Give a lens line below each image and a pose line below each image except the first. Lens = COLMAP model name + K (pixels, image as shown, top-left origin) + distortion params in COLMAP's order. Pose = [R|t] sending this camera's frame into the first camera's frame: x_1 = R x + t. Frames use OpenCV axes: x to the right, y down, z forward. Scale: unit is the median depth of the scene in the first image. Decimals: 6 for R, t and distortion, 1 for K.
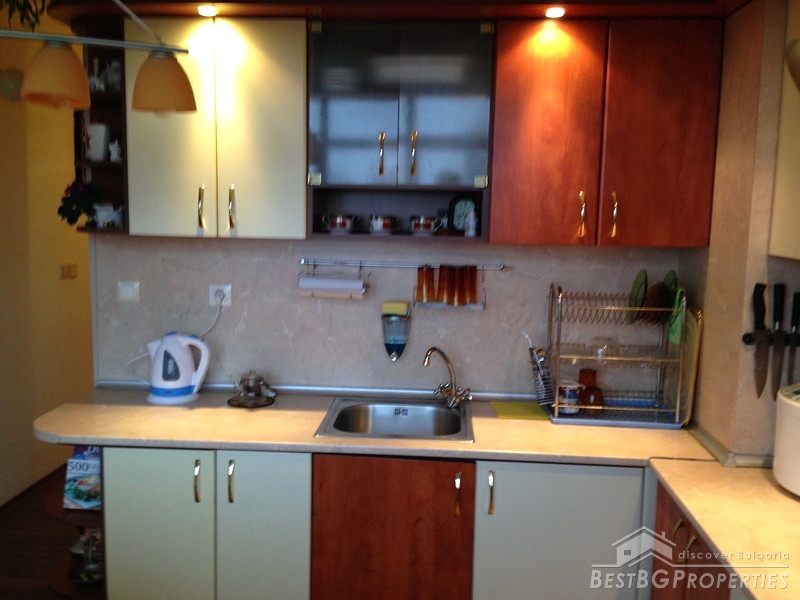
lens RADIAL K [[739.6, 0, 403.8], [0, 739.6, 294.0], [0, 0, 1]] dist [0.031747, 0.000000]
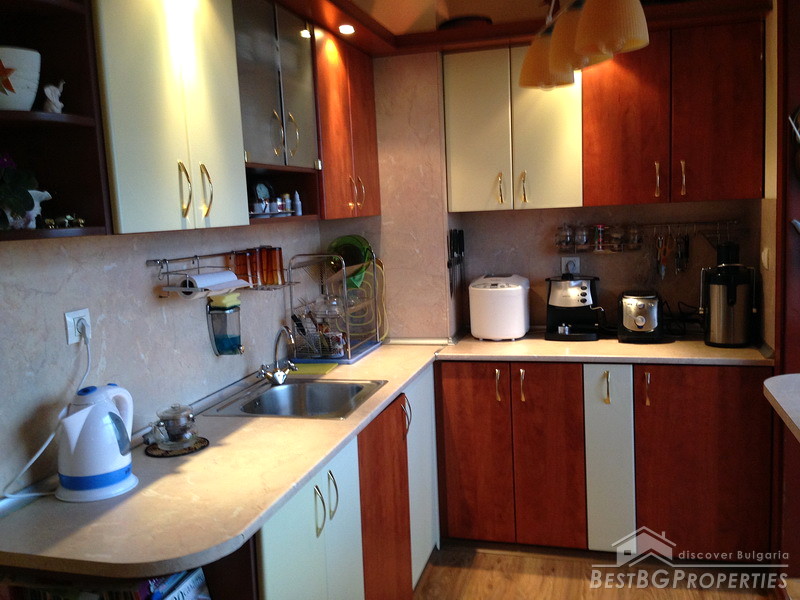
lens RADIAL K [[739.6, 0, 392.2], [0, 739.6, 295.8], [0, 0, 1]] dist [0.031747, 0.000000]
pose [[0.209400, -0.143956, 0.967175, -0.884894], [0.166896, 0.979852, 0.109709, -0.054954], [-0.963482, 0.138444, 0.229207, 0.592993]]
